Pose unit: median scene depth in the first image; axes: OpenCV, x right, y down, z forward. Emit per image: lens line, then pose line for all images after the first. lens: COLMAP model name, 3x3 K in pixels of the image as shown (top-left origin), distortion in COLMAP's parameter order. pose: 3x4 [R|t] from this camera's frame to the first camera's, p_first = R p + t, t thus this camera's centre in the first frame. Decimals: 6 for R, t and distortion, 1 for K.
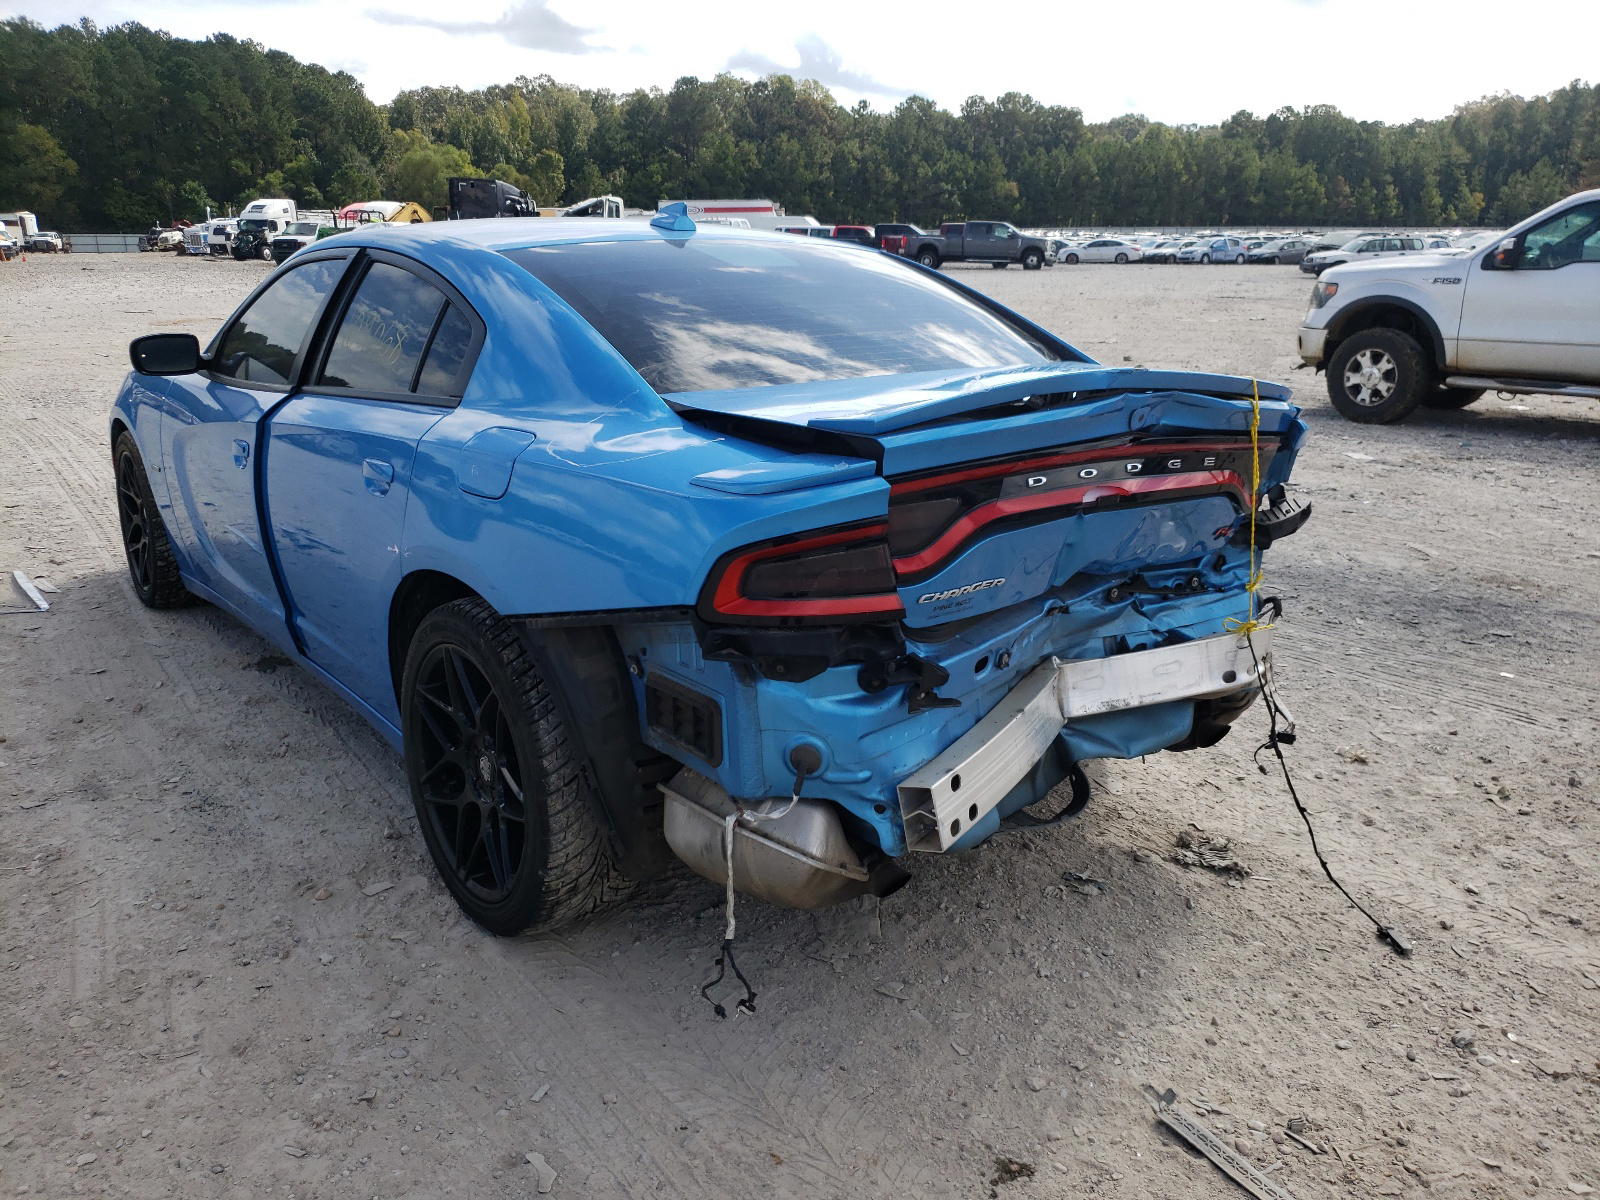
lens RADIAL K [[1300.9, 0, 778.4], [0, 1300.9, 601.1], [0, 0, 1]] dist [-0.001249, 0.011799]
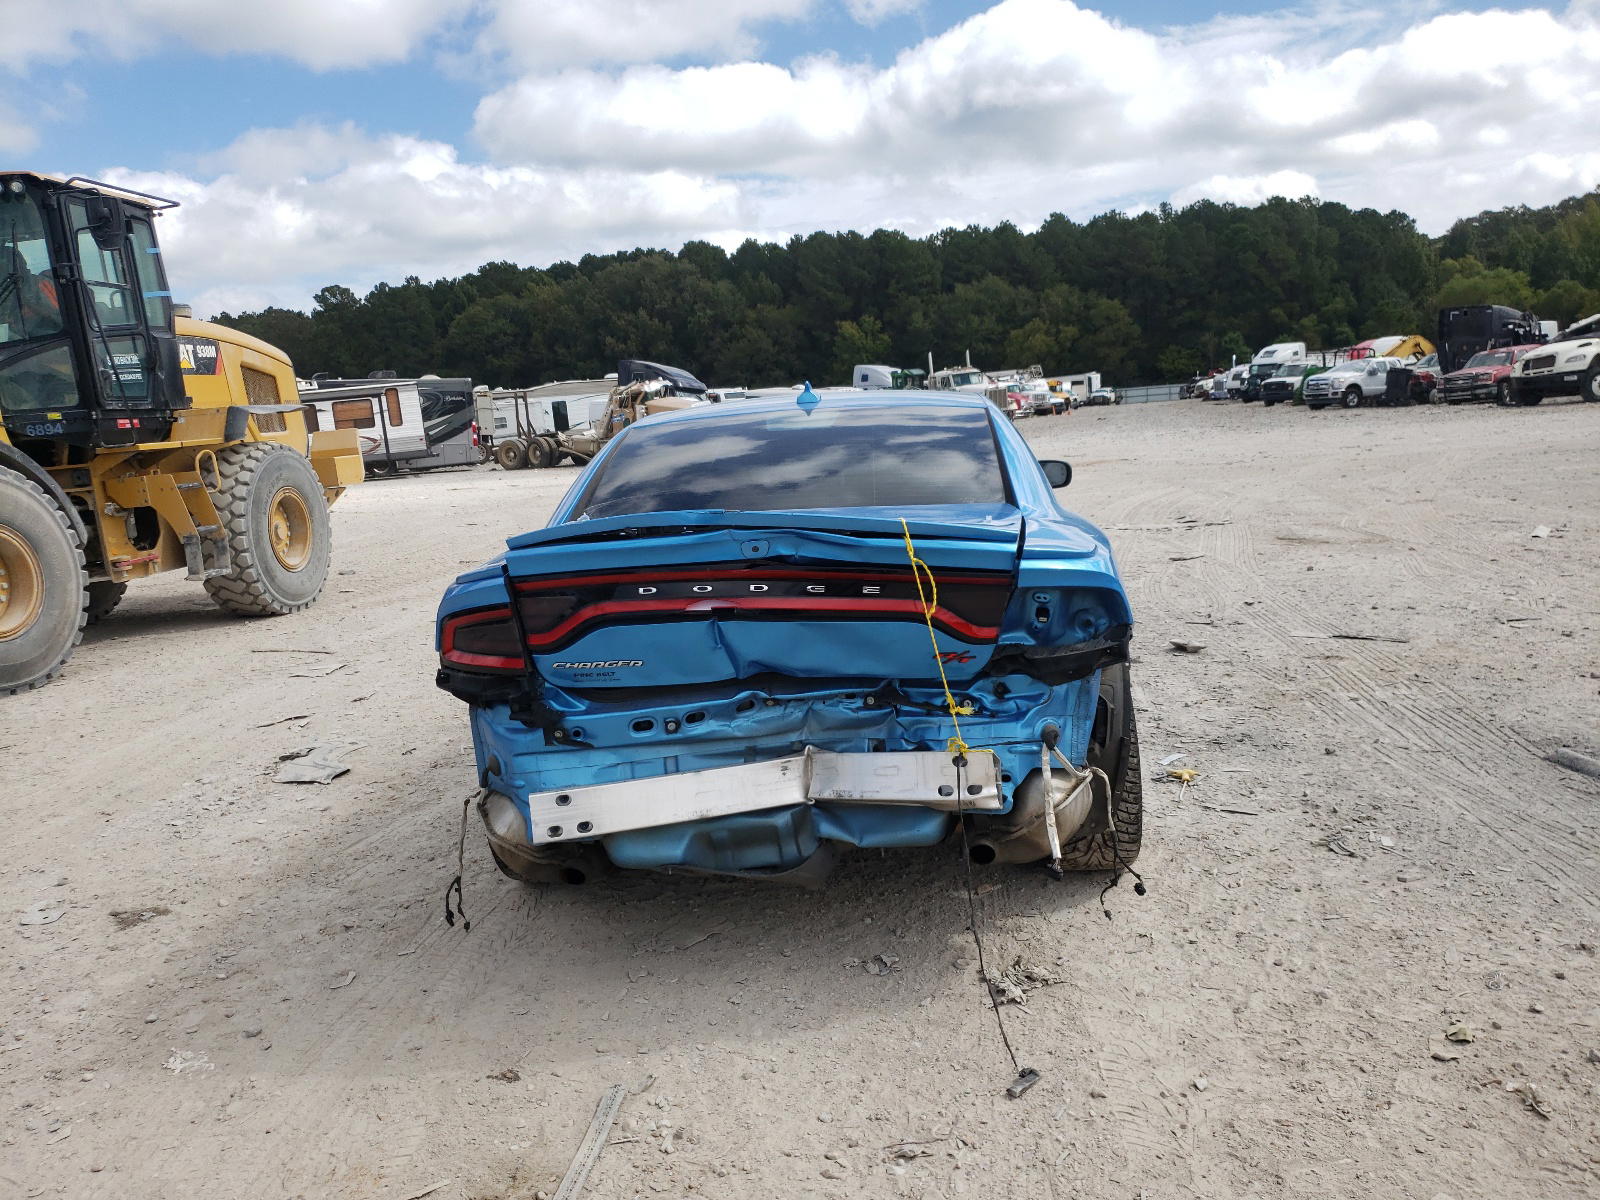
lens RADIAL K [[1300.9, 0, 778.4], [0, 1300.9, 601.1], [0, 0, 1]] dist [-0.001249, 0.011799]
pose [[0.678349, 0.057789, -0.732463, 0.102933], [-0.131441, 0.990365, -0.043594, -0.003283], [0.722887, 0.125847, 0.679409, 0.014935]]
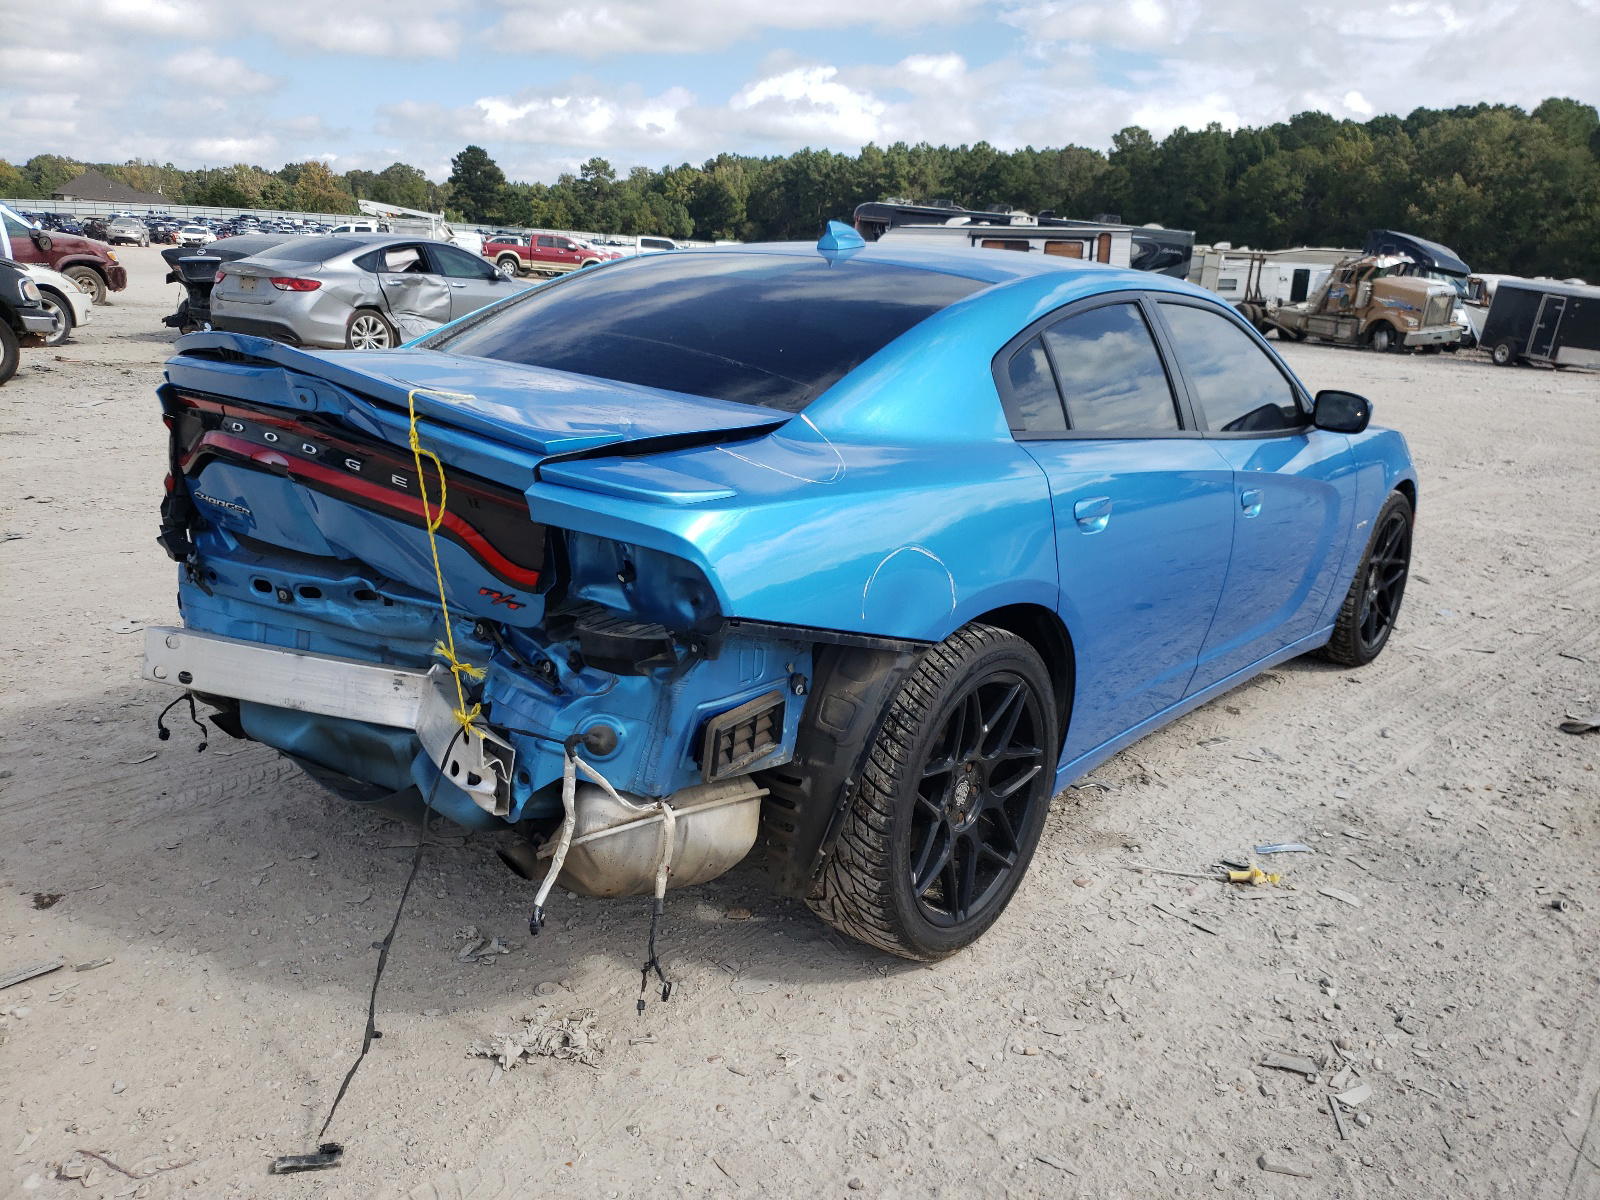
lens RADIAL K [[1264.8, 0, 800.0], [0, 1264.8, 600.0], [0, 0, 1]] dist [0.054457, 0.008595]
pose [[0.196312, 0.259272, -0.945642, 0.109393], [-0.326575, 0.926636, 0.186265, -0.025537], [0.924560, 0.272257, 0.266581, 0.097129]]
